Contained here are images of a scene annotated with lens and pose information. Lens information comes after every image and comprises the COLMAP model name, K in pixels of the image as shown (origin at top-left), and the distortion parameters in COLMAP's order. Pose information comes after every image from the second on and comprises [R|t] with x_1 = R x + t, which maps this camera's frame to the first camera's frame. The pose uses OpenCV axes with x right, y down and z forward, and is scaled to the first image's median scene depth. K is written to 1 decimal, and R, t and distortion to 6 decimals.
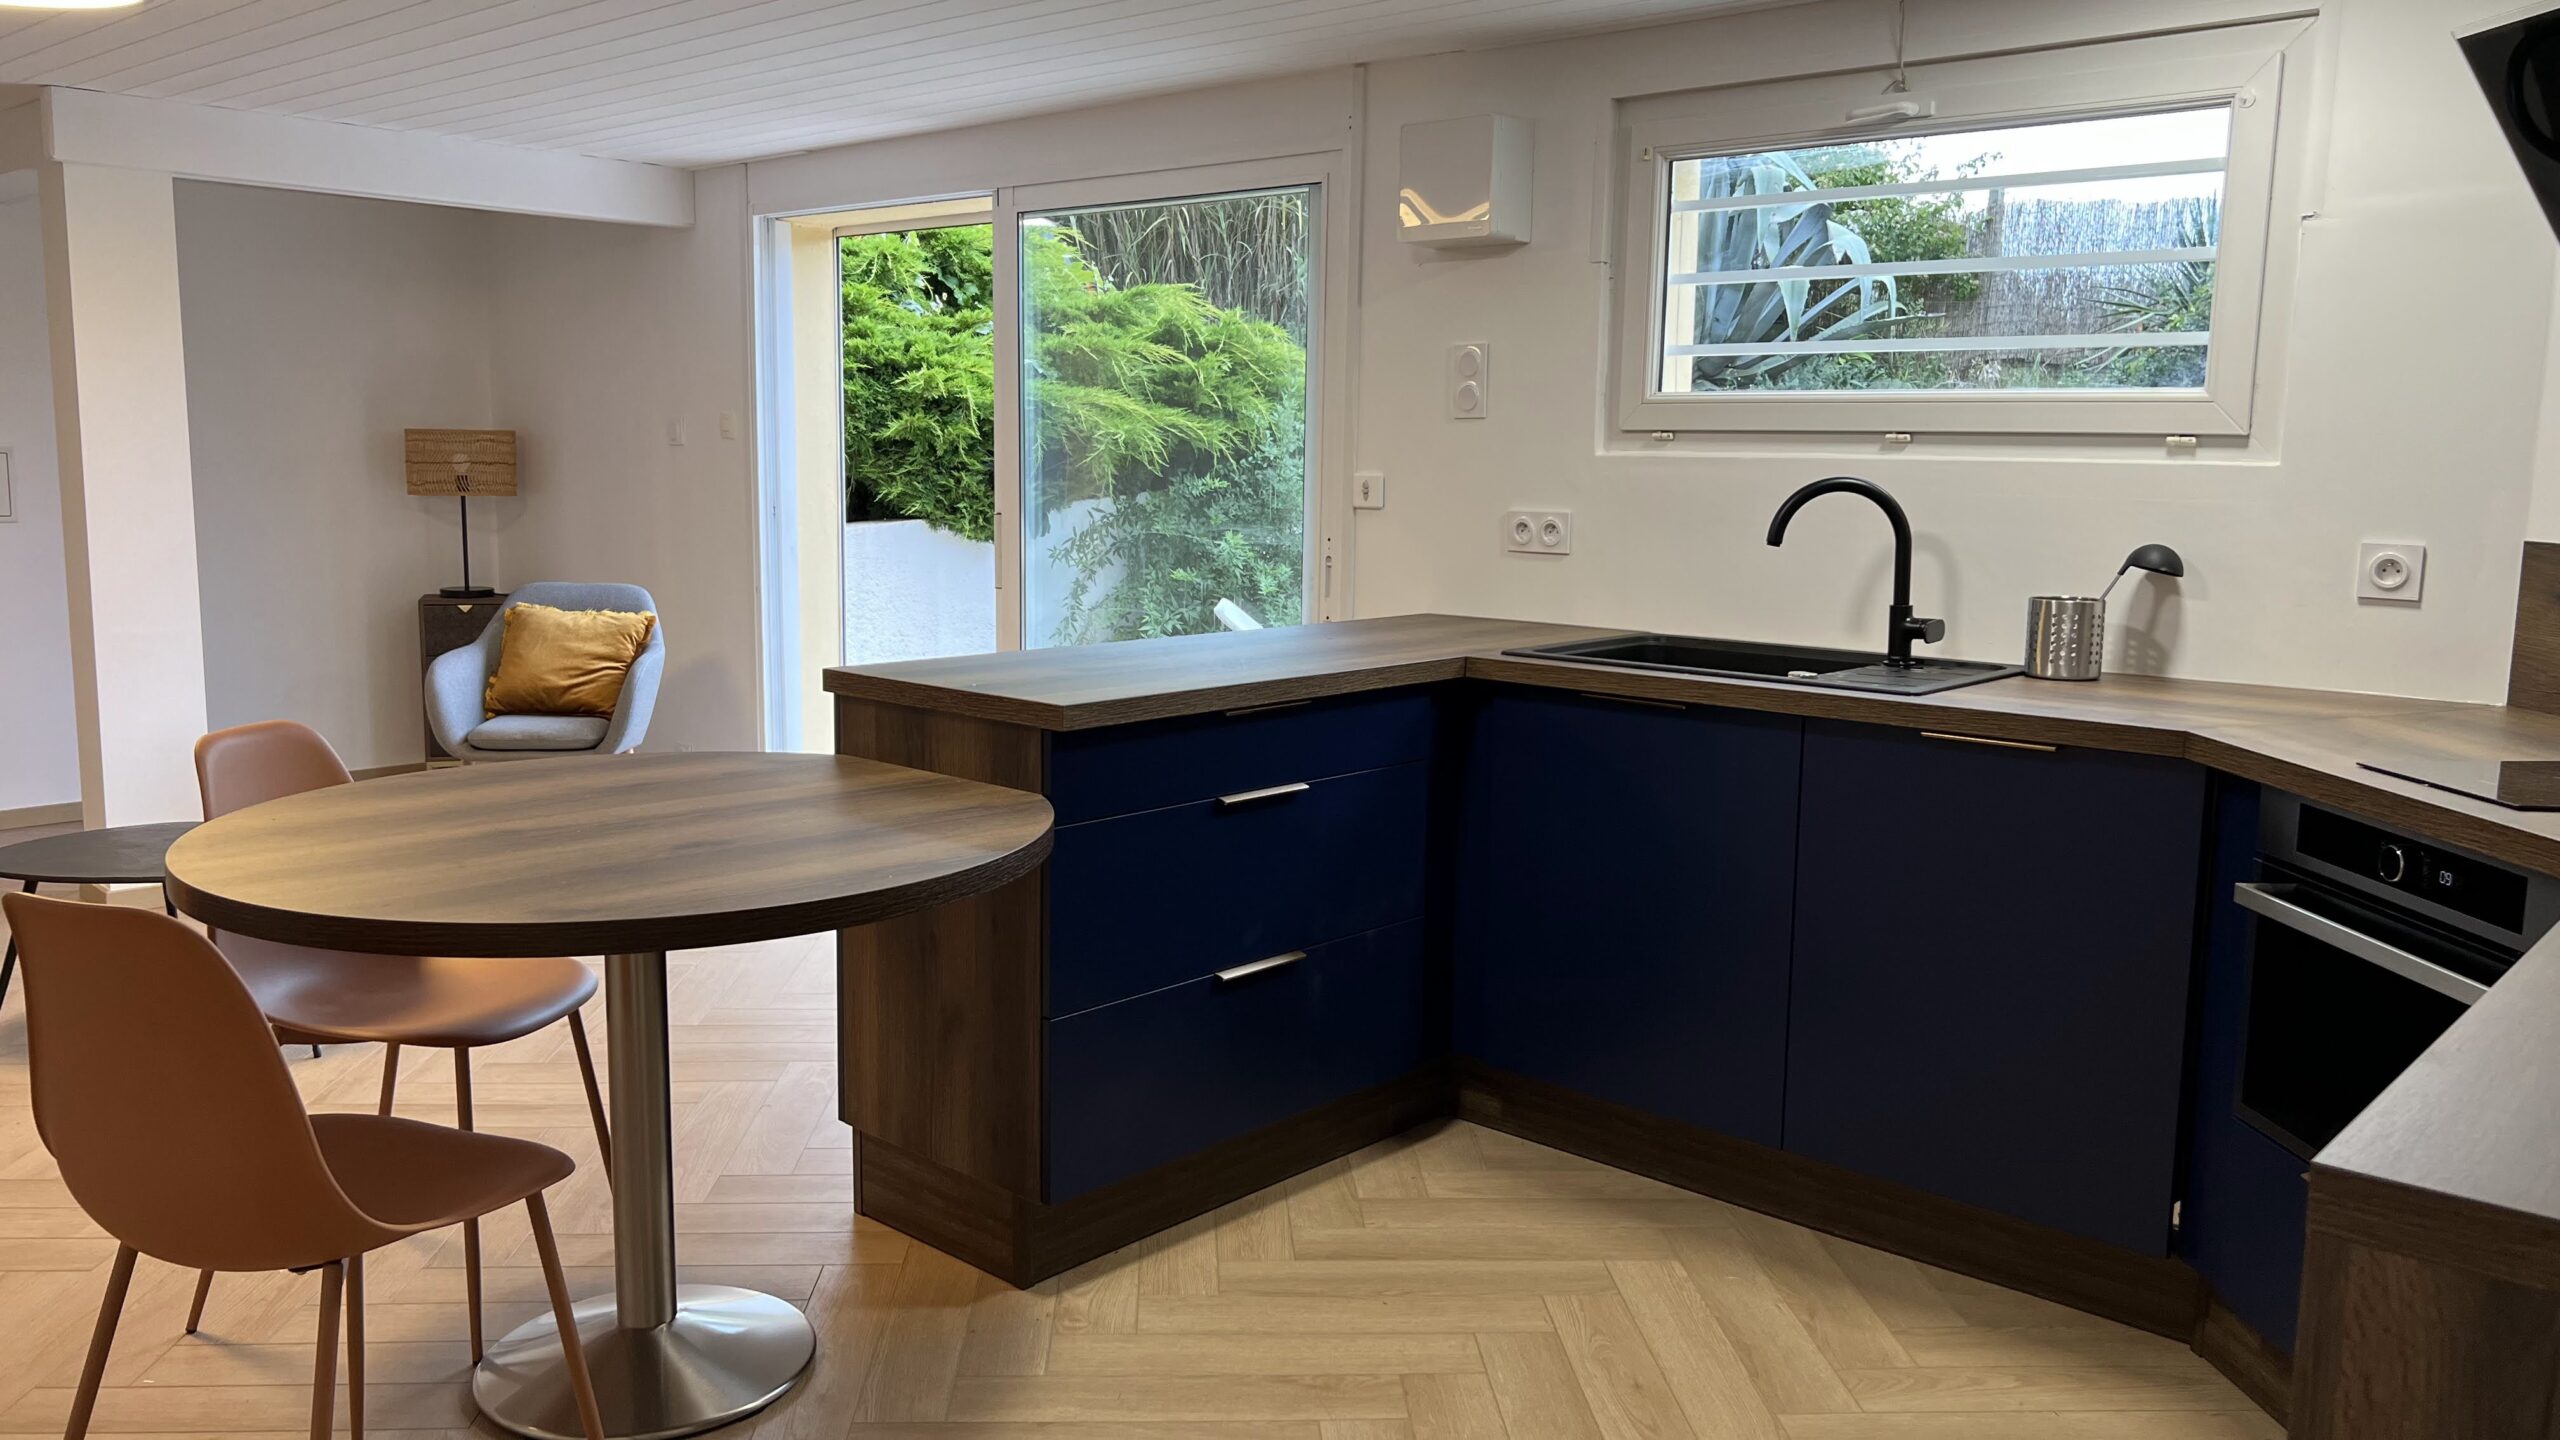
lens RADIAL K [[1947.0, 0, 1285.6], [0, 1947.0, 719.2], [0, 0, 1]] dist [-0.001082, 0.001176]
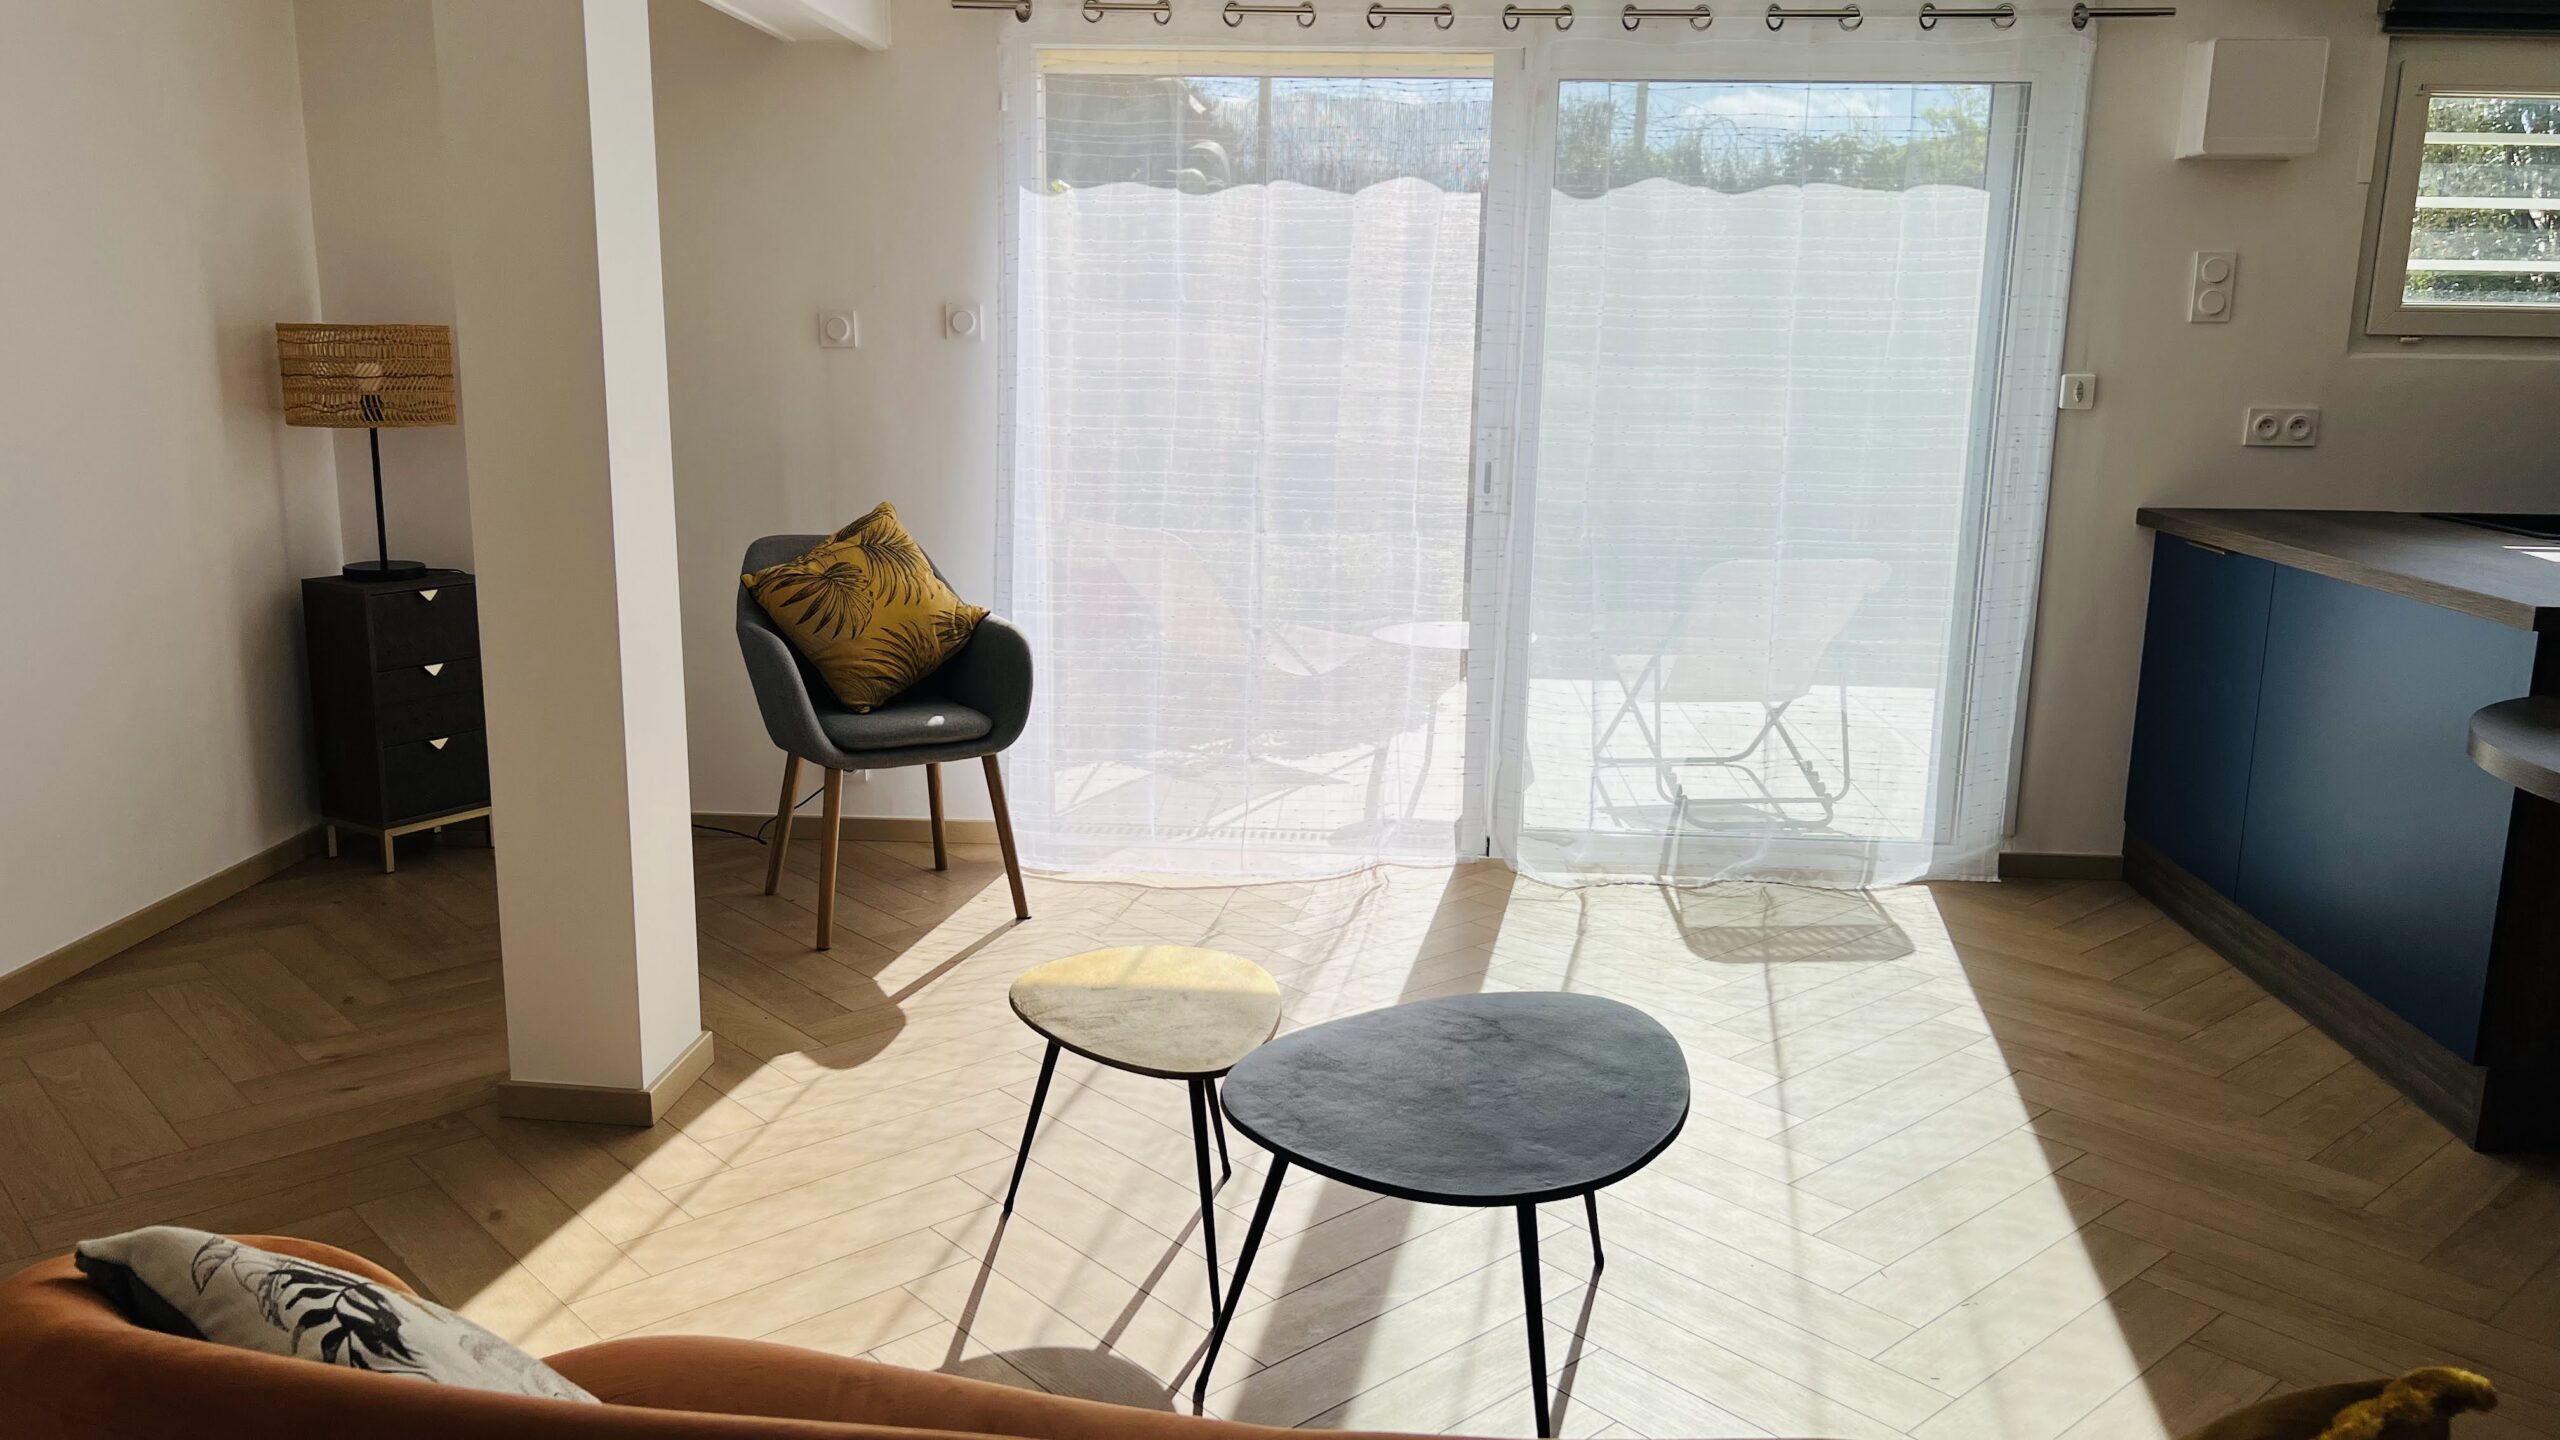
lens RADIAL K [[1947.0, 0, 1297.9], [0, 1947.0, 725.9], [0, 0, 1]] dist [-0.001082, 0.001176]
pose [[0.782959, -0.135005, 0.607246, -0.647085], [0.087250, 0.990349, 0.107681, -0.062691], [-0.615924, -0.031328, 0.787183, 0.308714]]
